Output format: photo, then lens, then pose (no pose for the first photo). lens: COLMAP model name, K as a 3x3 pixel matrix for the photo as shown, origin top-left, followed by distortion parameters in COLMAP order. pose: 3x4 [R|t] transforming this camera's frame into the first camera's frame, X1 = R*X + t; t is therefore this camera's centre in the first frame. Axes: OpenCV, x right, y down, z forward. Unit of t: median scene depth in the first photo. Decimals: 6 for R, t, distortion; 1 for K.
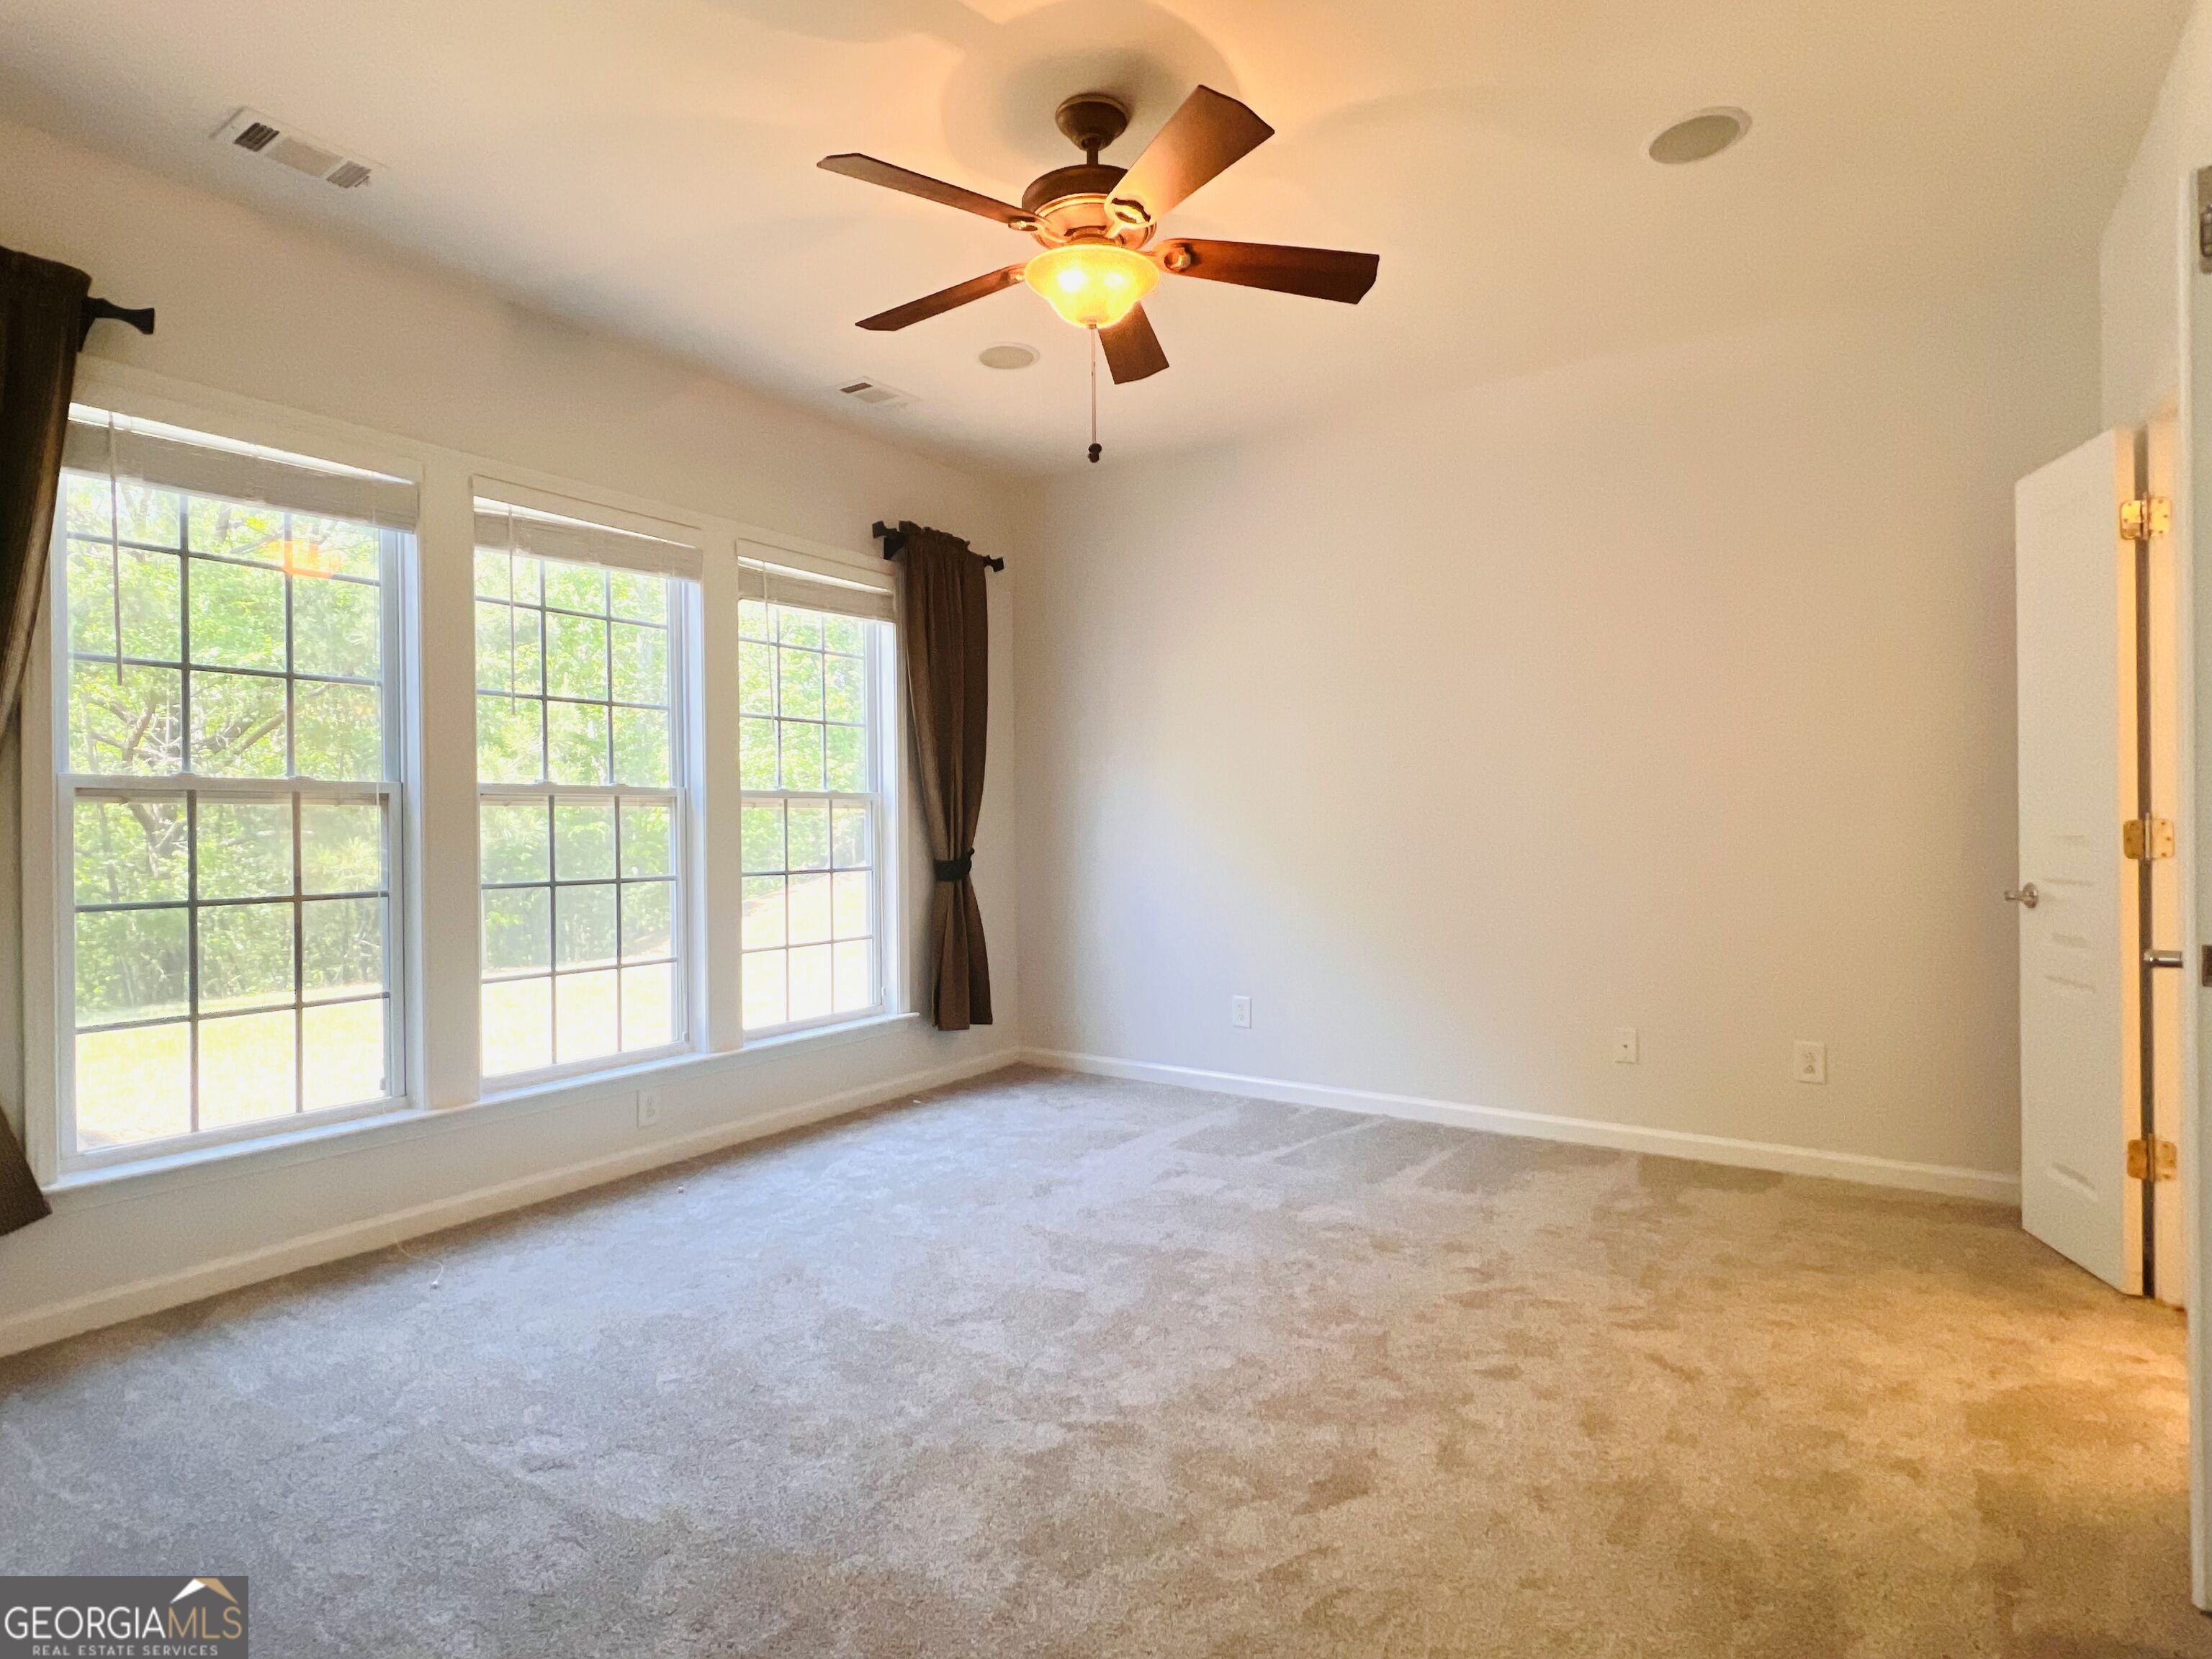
lens RADIAL K [[1116.6, 0, 1102.9], [0, 1116.6, 834.9], [0, 0, 1]] dist [-0.002706, 0.000143]
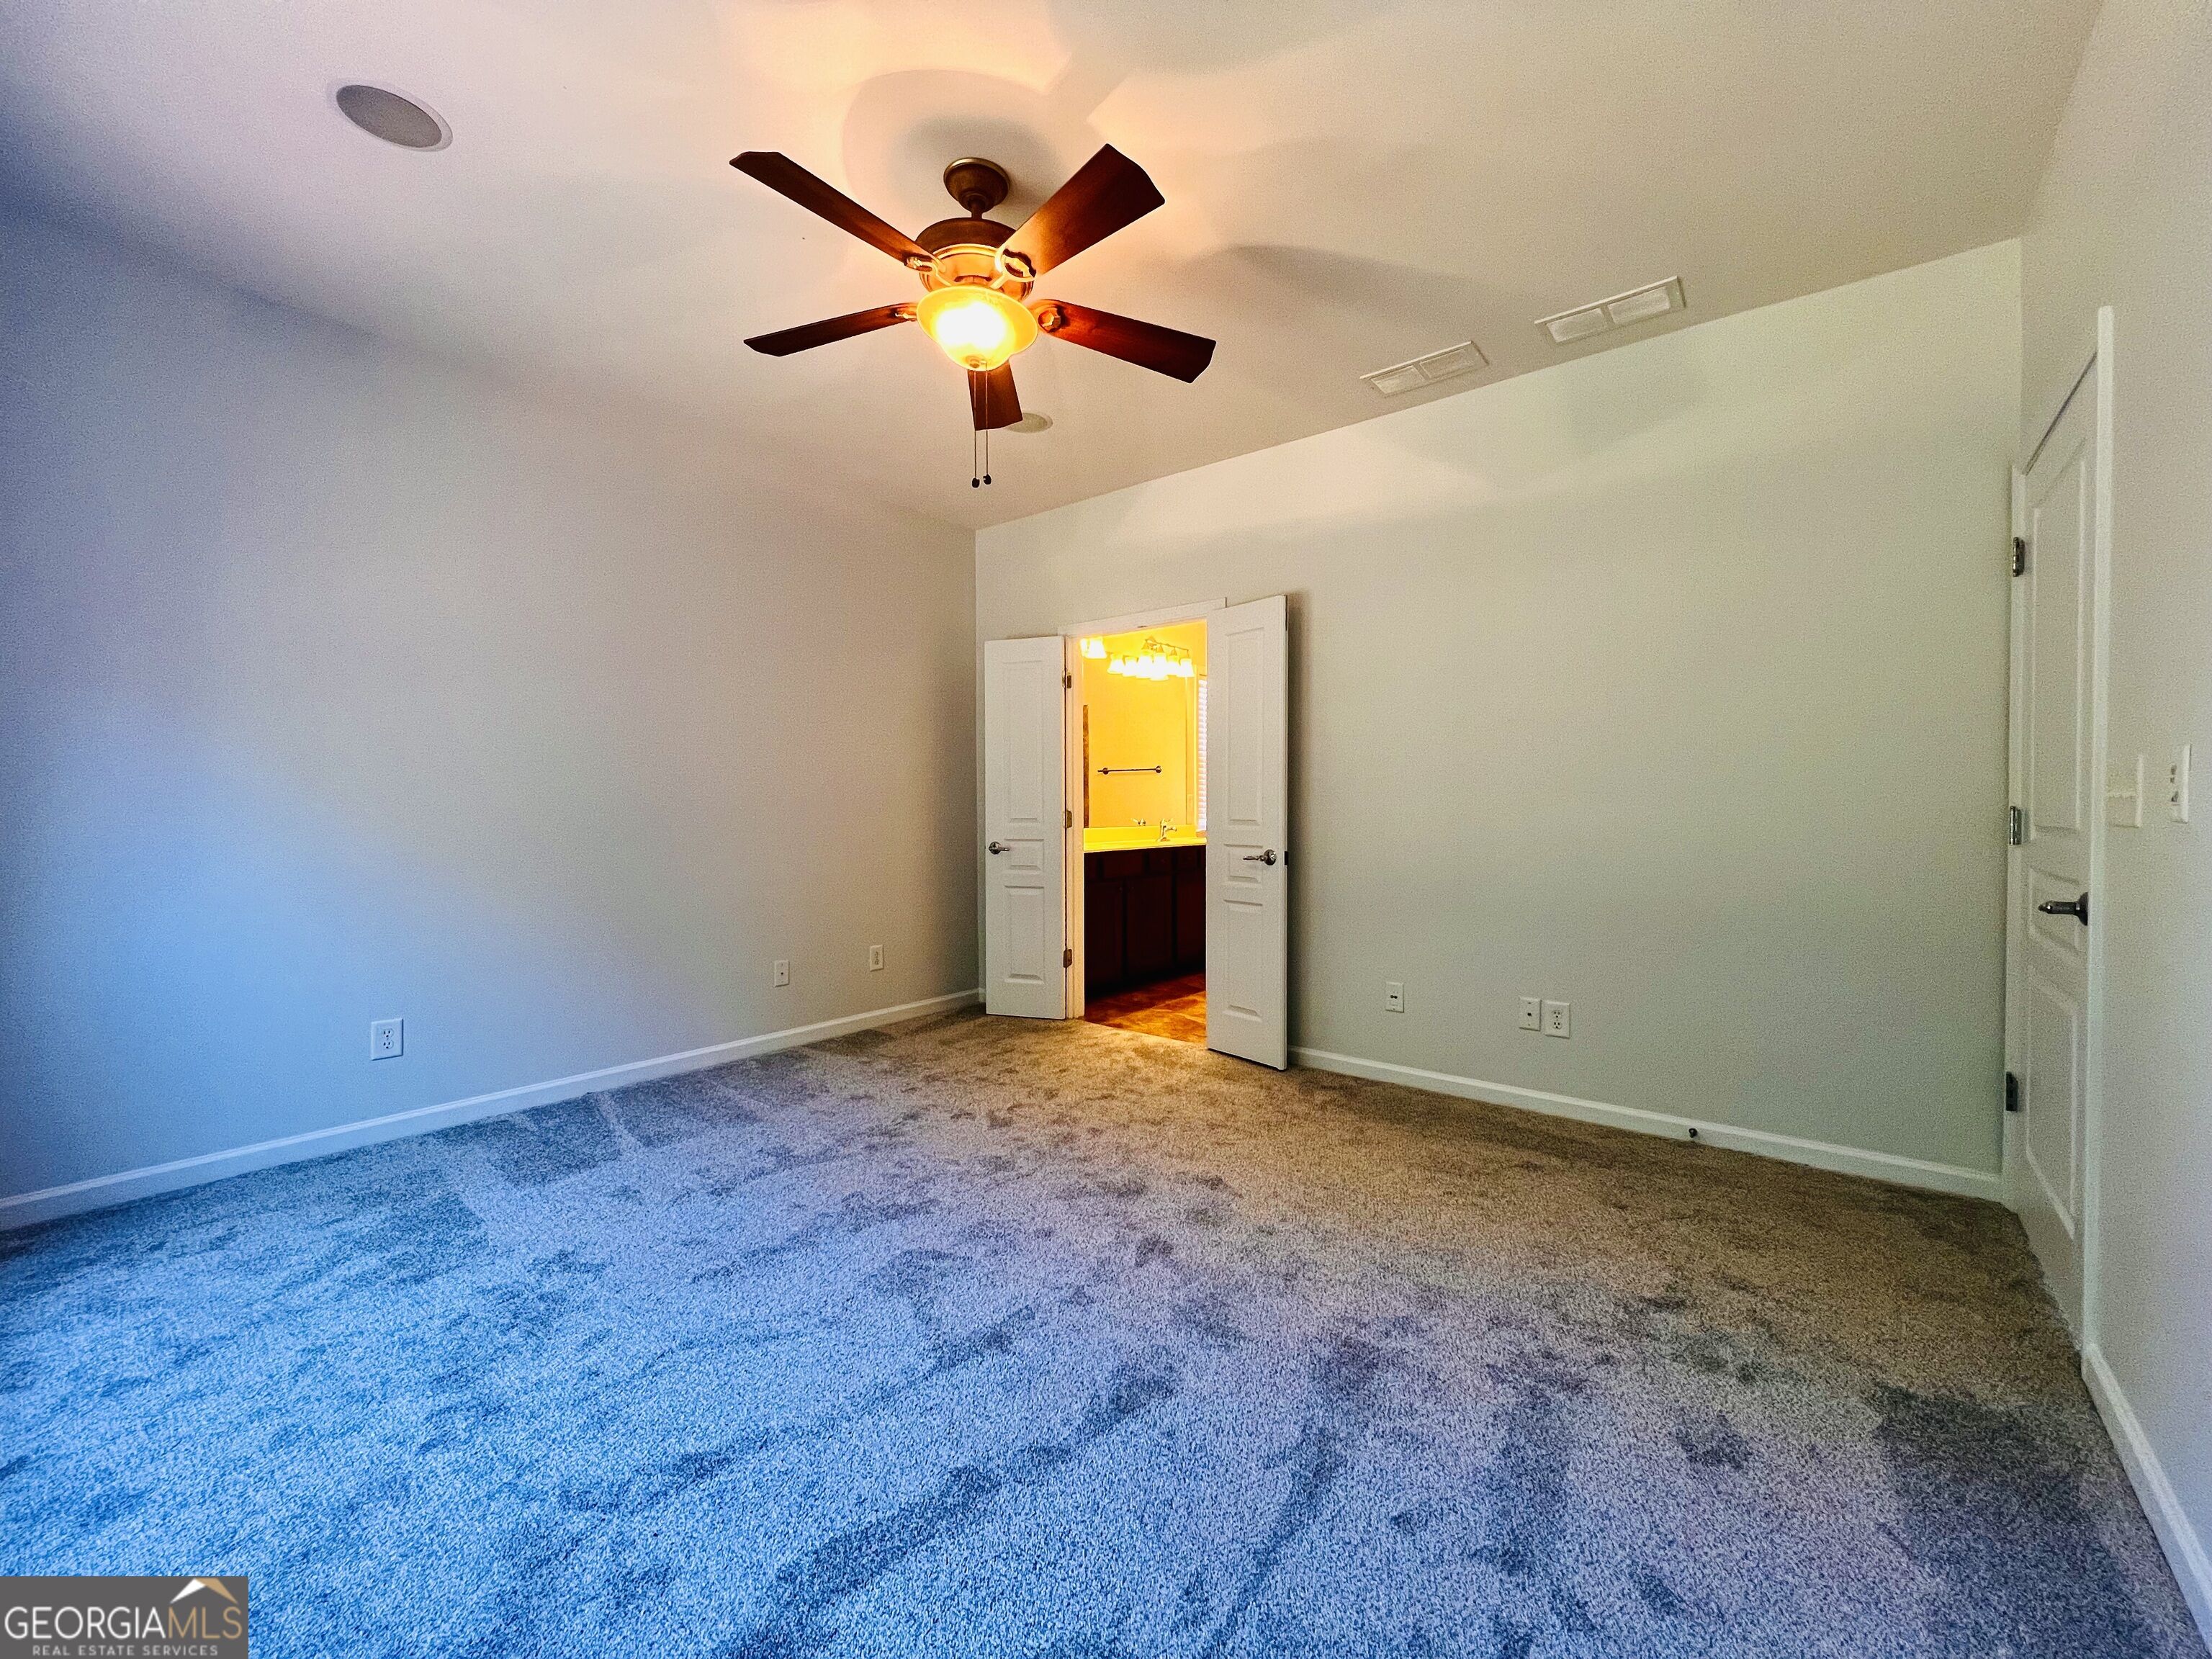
lens RADIAL K [[885.2, 0, 1103.7], [0, 885.2, 819.6], [0, 0, 1]] dist [0.000356, 0.000144]
pose [[0.068717, -0.000162, 0.997636, -0.819700], [0.004286, 0.999991, -0.000133, 0.003514], [-0.997627, 0.004285, 0.068718, 0.734955]]
